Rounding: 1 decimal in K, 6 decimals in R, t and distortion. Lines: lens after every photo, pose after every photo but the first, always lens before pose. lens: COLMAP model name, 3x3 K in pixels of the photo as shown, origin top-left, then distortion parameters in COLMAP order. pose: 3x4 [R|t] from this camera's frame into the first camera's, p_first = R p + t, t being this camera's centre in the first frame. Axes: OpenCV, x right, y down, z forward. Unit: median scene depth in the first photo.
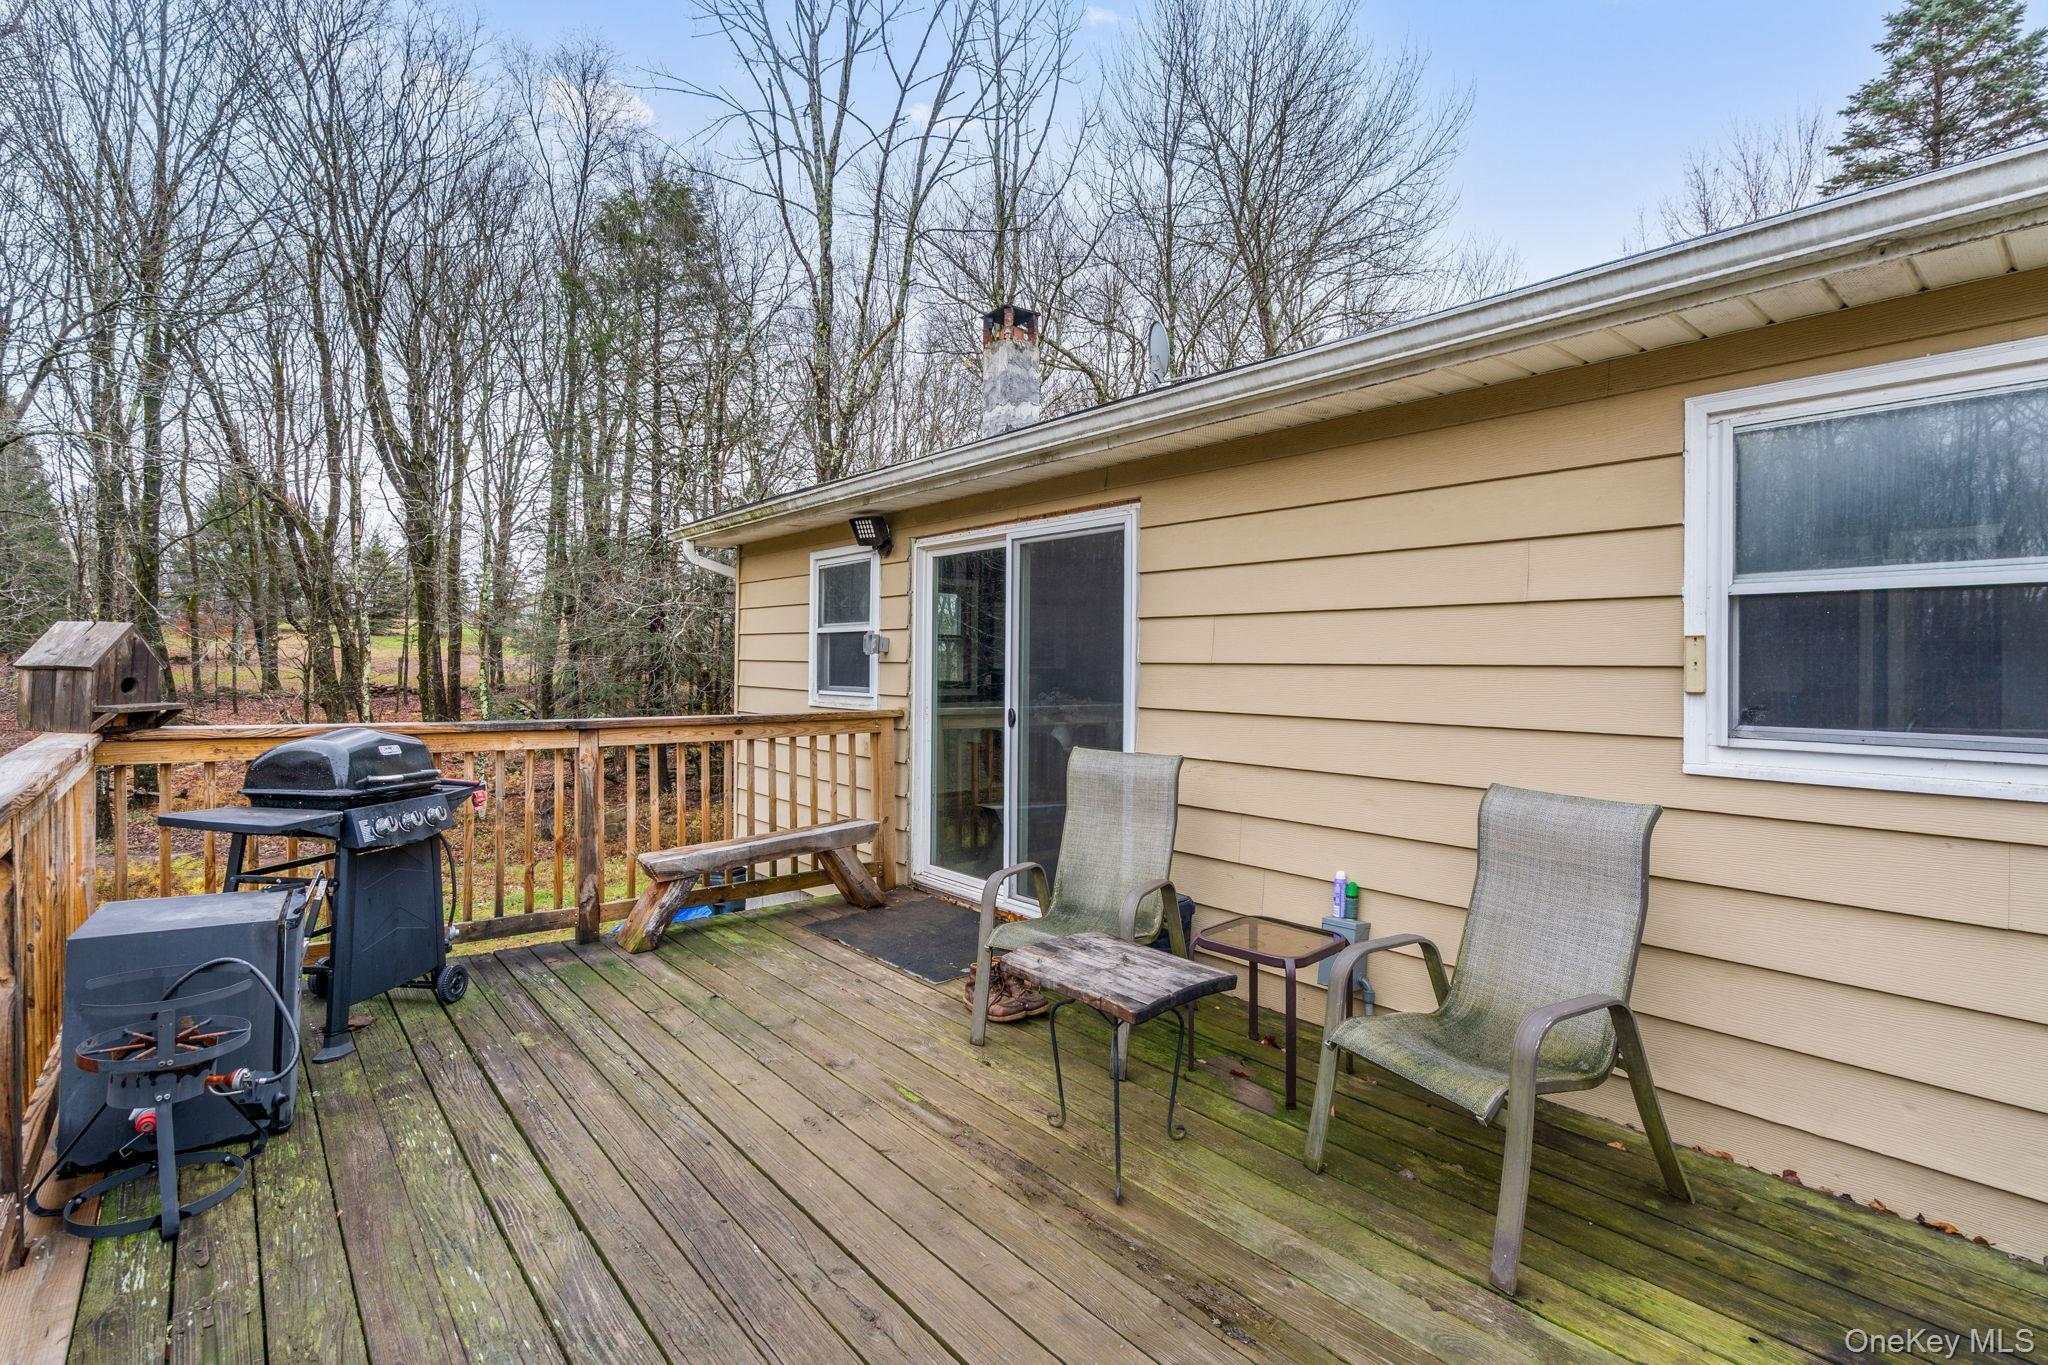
lens RADIAL K [[963.3, 0, 1018.7], [0, 963.3, 671.6], [0, 0, 1]] dist [-0.005224, -0.000233]
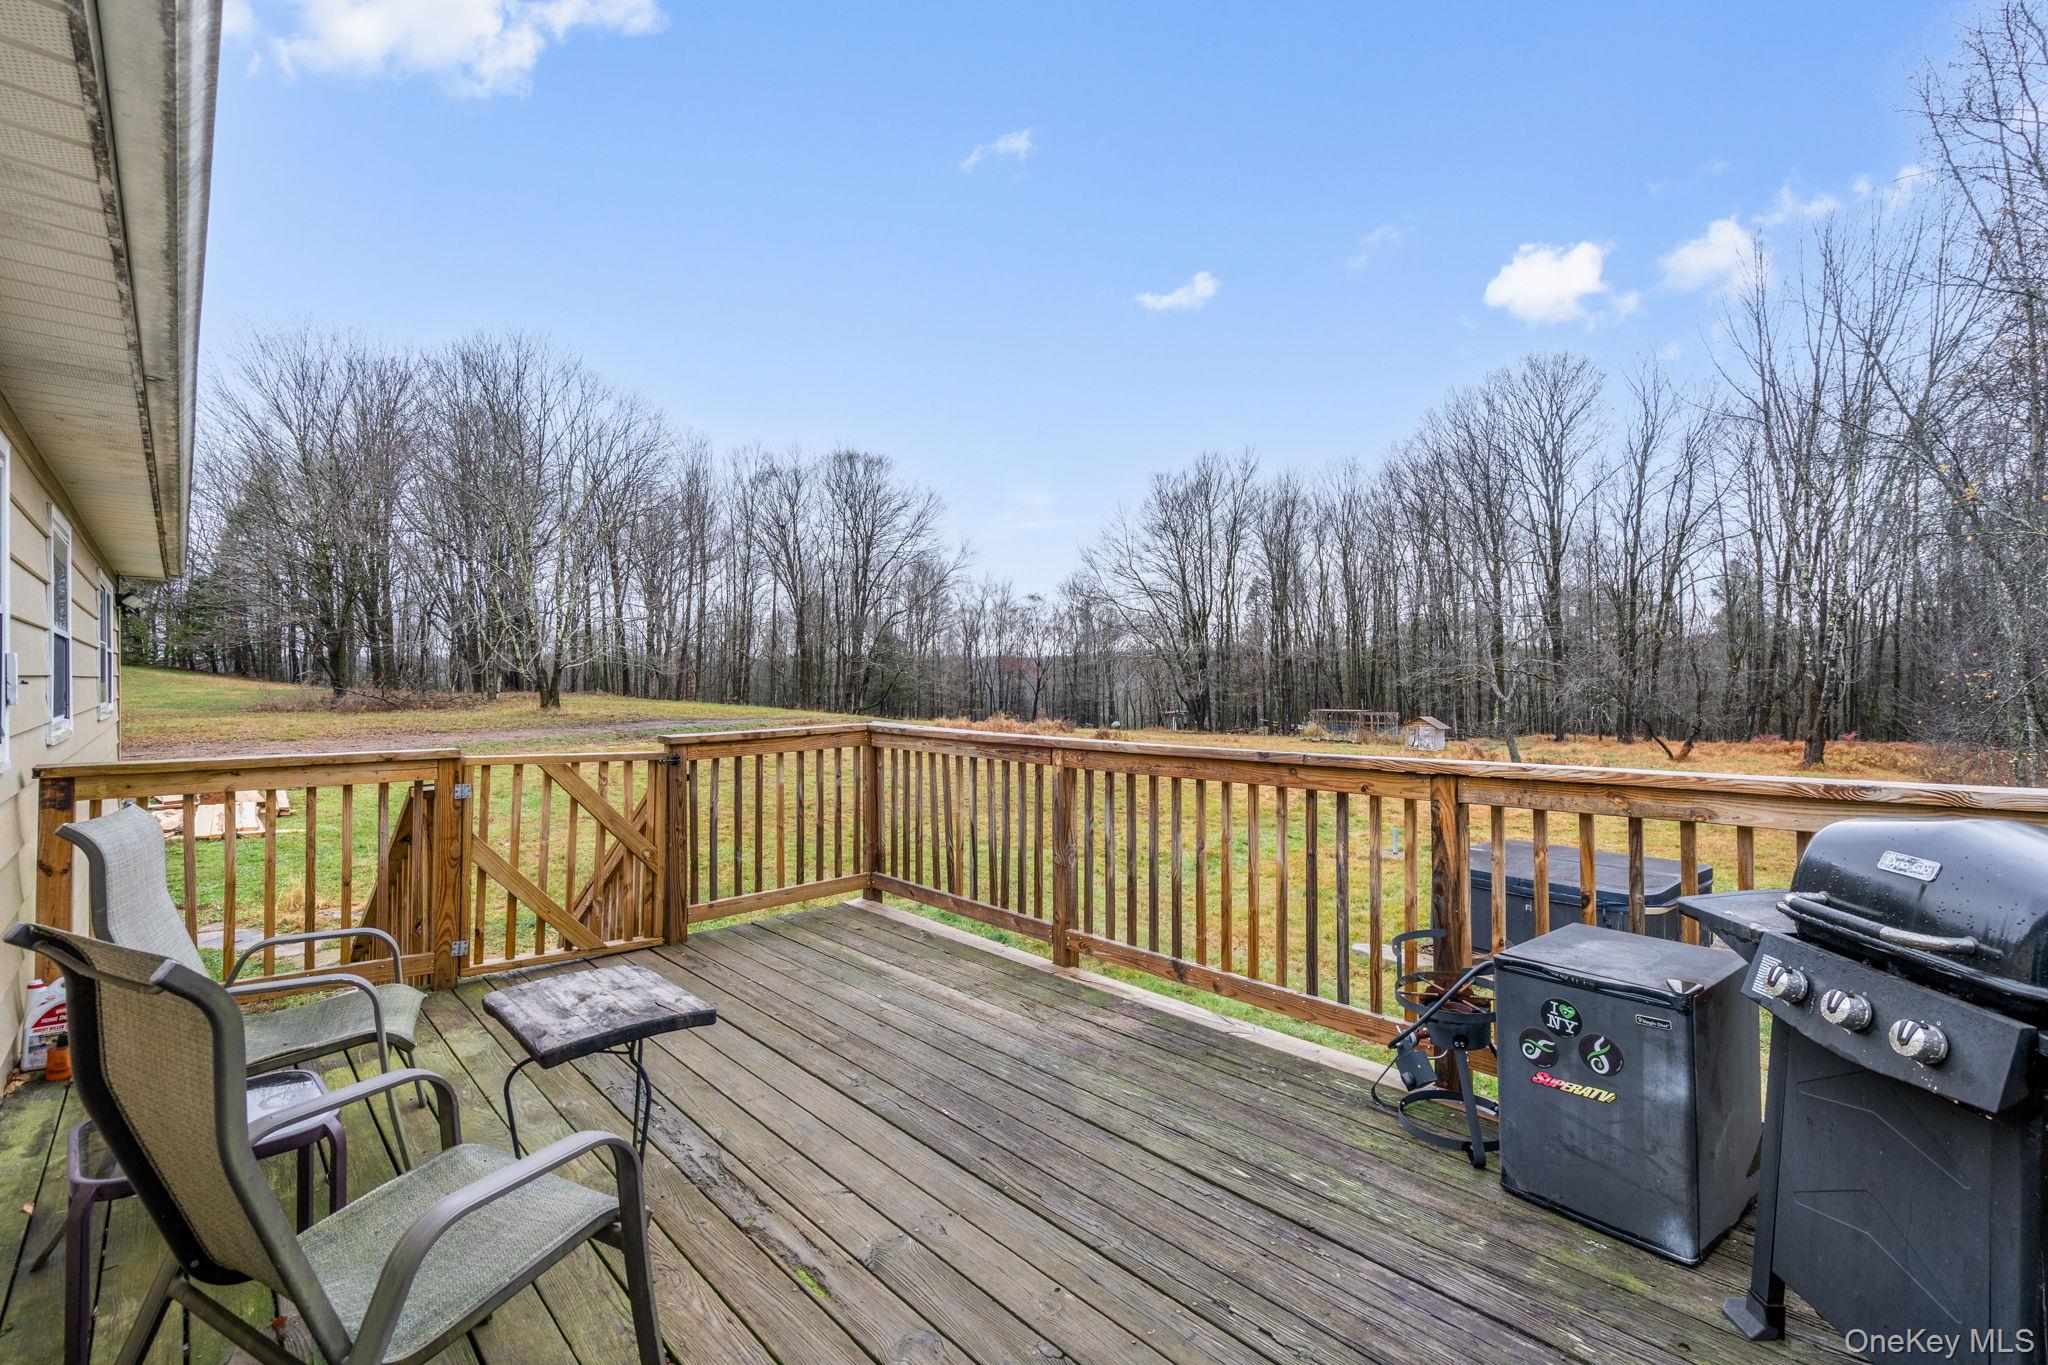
lens RADIAL K [[963.3, 0, 1023.2], [0, 963.3, 675.7], [0, 0, 1]] dist [-0.005224, -0.000233]
pose [[-0.999573, -0.002116, -0.029145, -0.287876], [-0.002243, 0.999988, 0.004330, -0.014416], [0.029136, 0.004394, -0.999566, 1.979872]]
